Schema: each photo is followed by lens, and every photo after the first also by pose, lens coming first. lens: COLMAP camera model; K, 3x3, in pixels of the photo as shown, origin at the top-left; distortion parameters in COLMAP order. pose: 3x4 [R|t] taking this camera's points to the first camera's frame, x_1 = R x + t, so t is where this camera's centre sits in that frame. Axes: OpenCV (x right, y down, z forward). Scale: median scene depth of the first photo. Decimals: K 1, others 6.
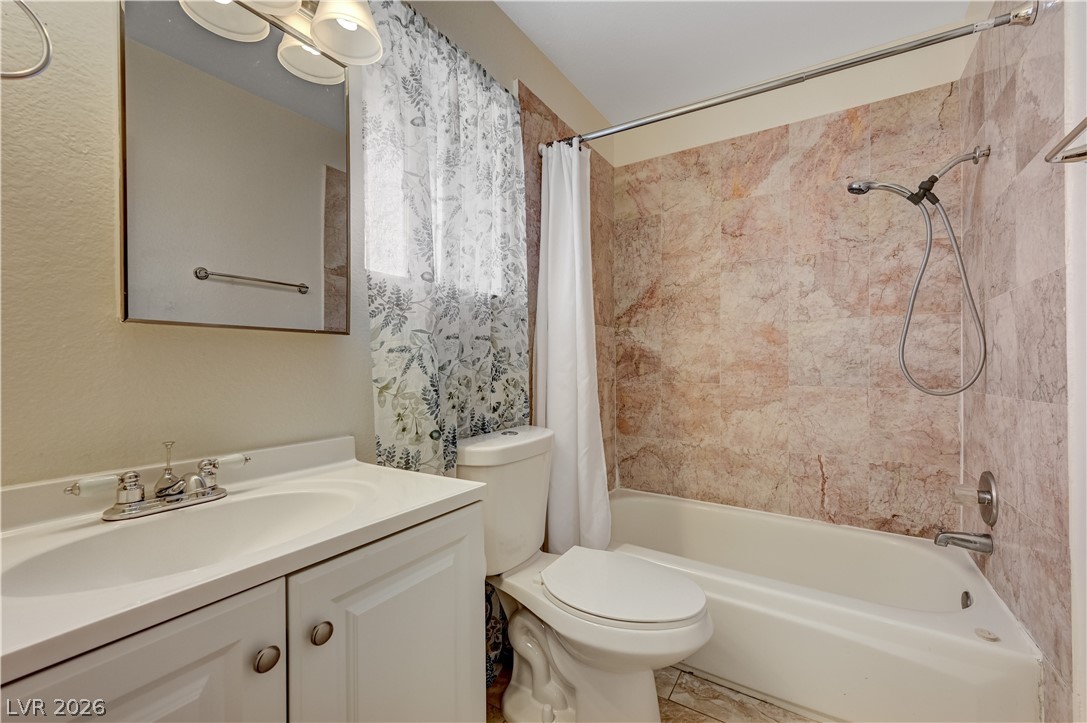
lens RADIAL K [[440.1, 0, 546.0], [0, 440.1, 362.5], [0, 0, 1]] dist [0.005299, 0.000453]
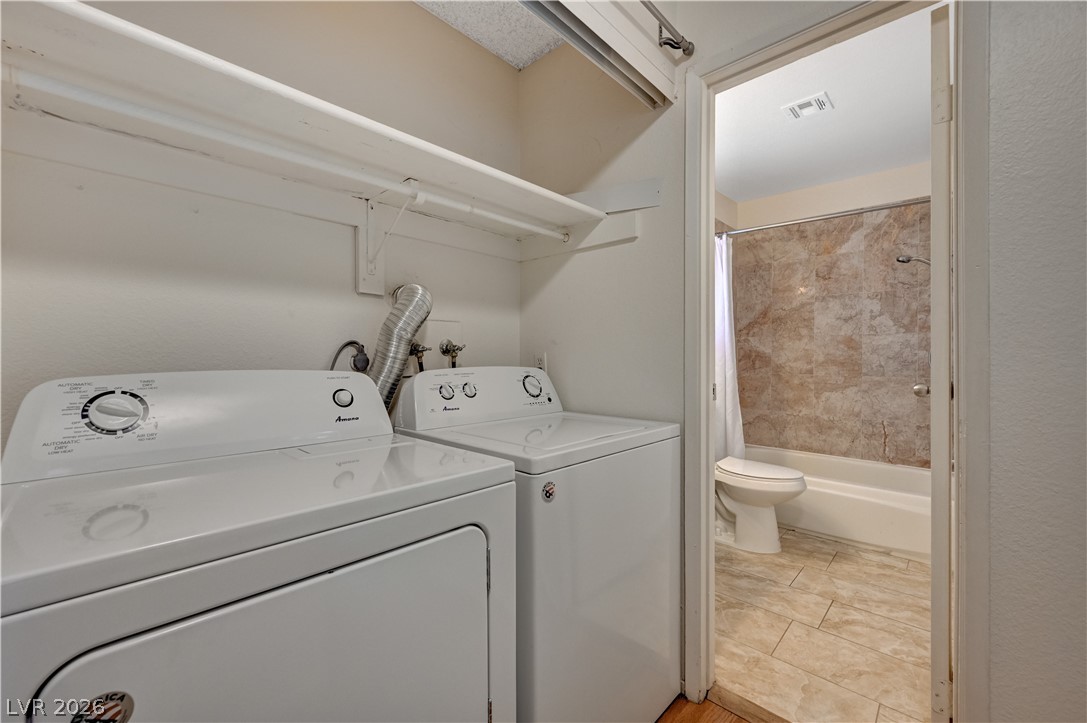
lens RADIAL K [[440.1, 0, 540.6], [0, 440.1, 359.1], [0, 0, 1]] dist [0.005299, 0.000453]
pose [[0.982607, 0.005529, -0.185616, -0.268267], [-0.004386, 0.999969, 0.006568, -0.012786], [0.185647, -0.005640, 0.982600, -0.722465]]
